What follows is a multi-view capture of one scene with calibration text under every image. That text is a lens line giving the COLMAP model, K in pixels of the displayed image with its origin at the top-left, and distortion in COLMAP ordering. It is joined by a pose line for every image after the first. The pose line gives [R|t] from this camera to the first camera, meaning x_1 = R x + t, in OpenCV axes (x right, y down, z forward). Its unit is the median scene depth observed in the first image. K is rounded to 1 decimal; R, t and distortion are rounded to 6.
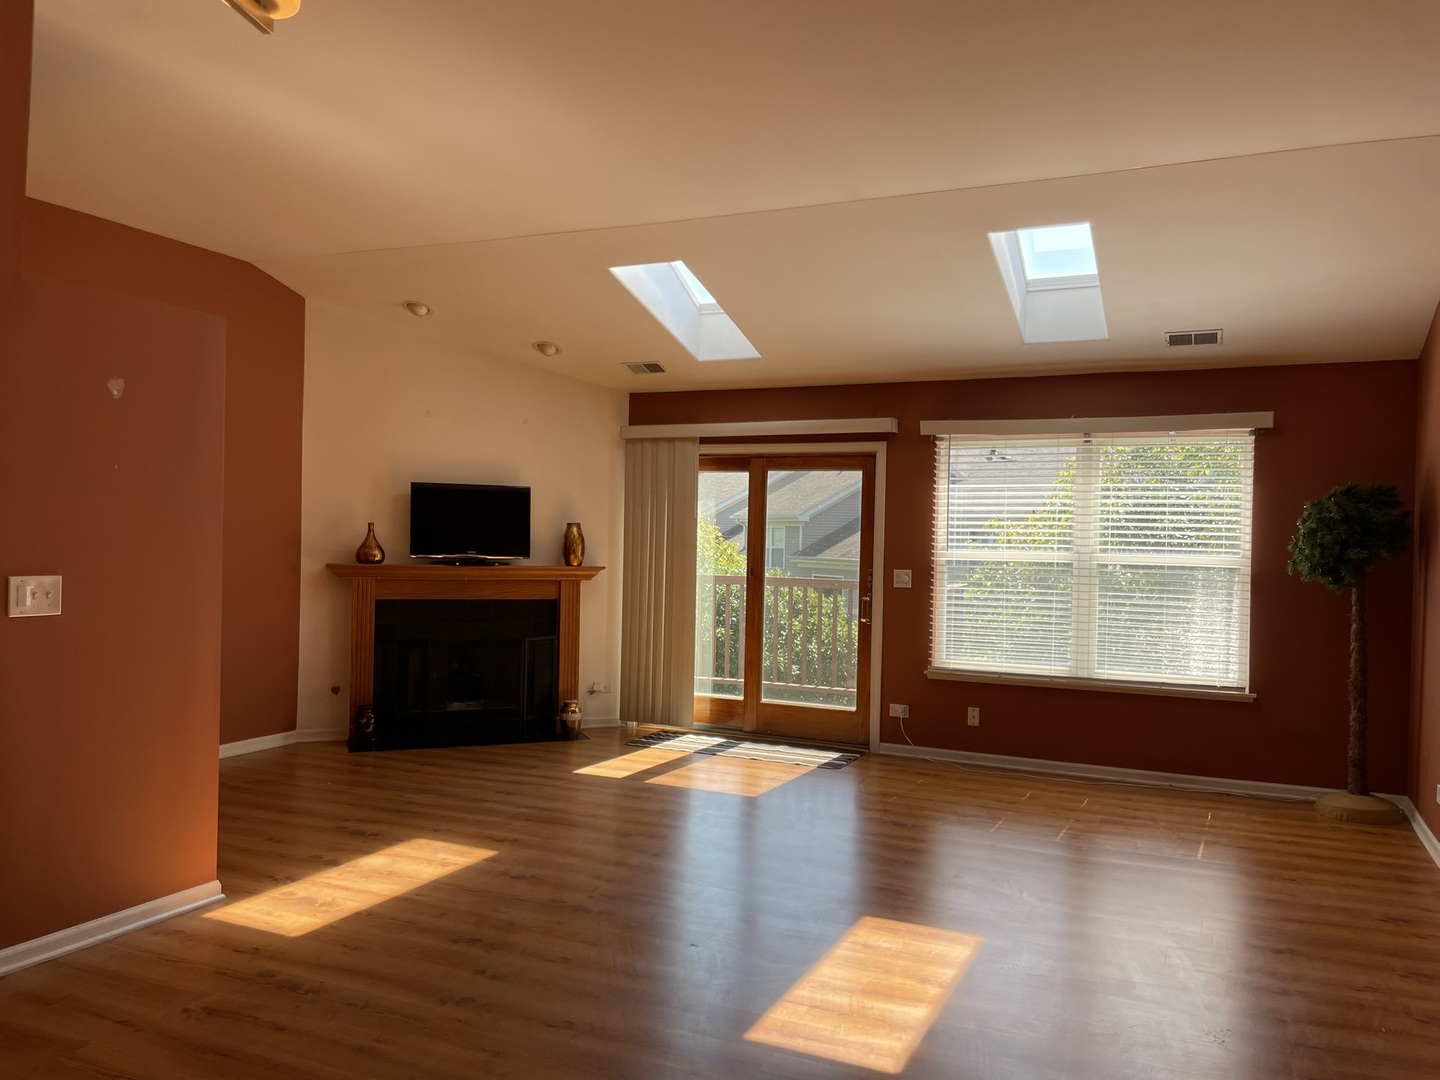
lens RADIAL K [[1100.3, 0, 720.8], [0, 1100.3, 543.3], [0, 0, 1]] dist [0.078730, -0.115418]
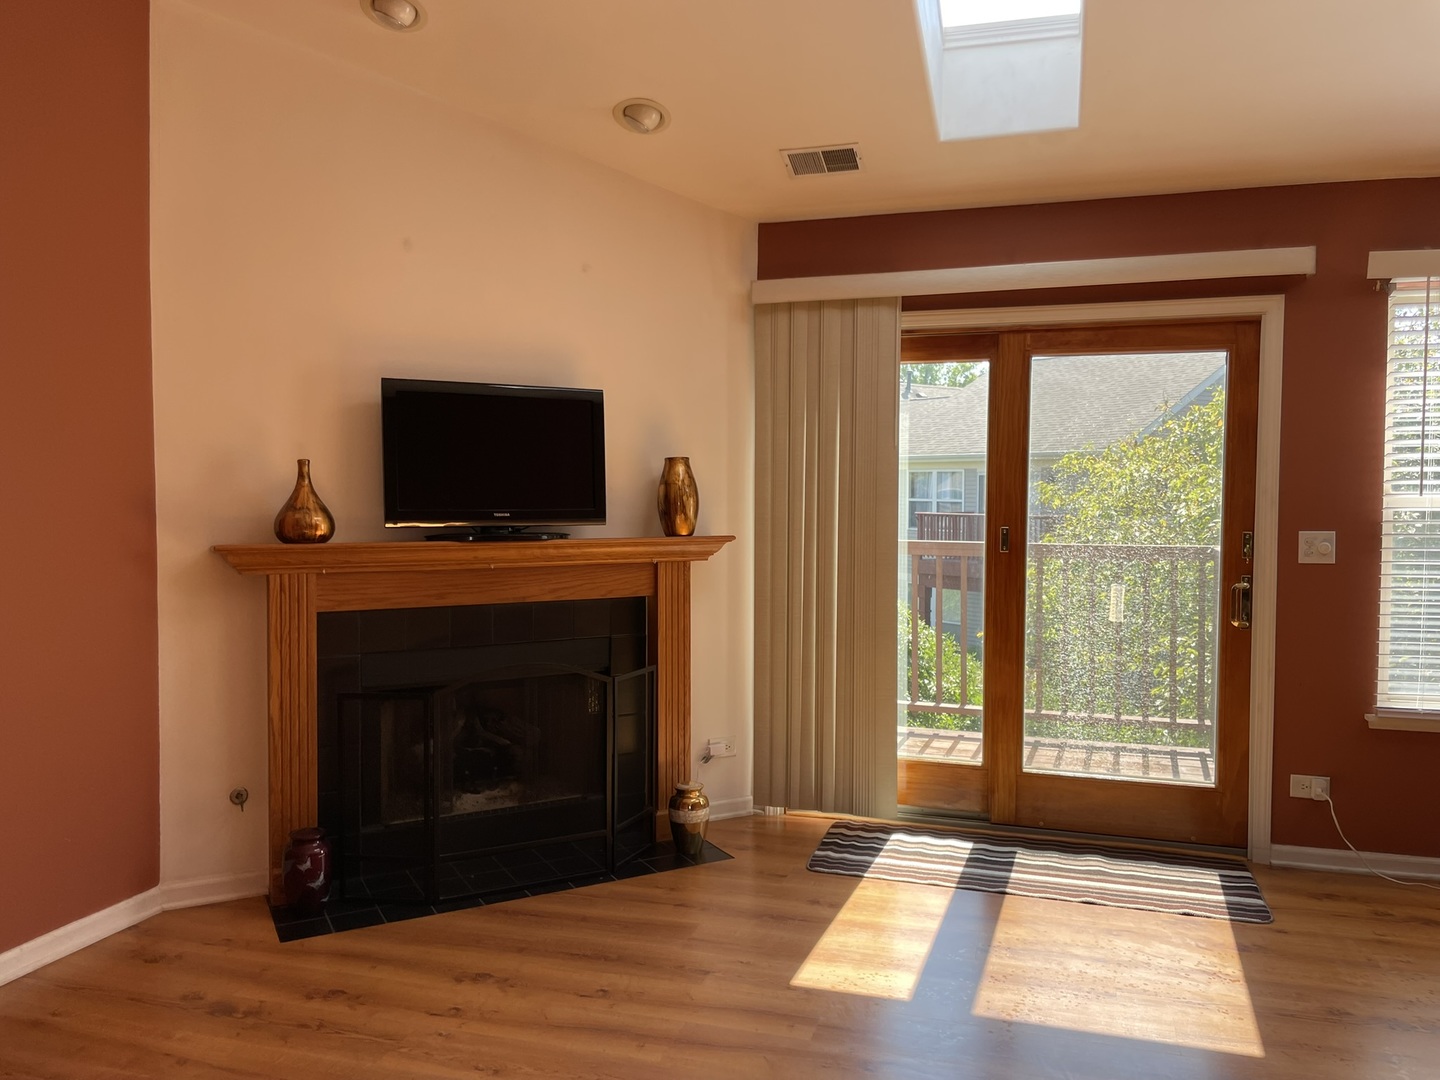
lens RADIAL K [[1100.3, 0, 714.1], [0, 1100.3, 529.8], [0, 0, 1]] dist [0.078730, -0.115418]
pose [[0.992020, -0.022508, 0.124055, -0.190470], [0.018199, 0.999195, 0.035756, -0.001656], [-0.124760, -0.033213, 0.991631, 0.471213]]
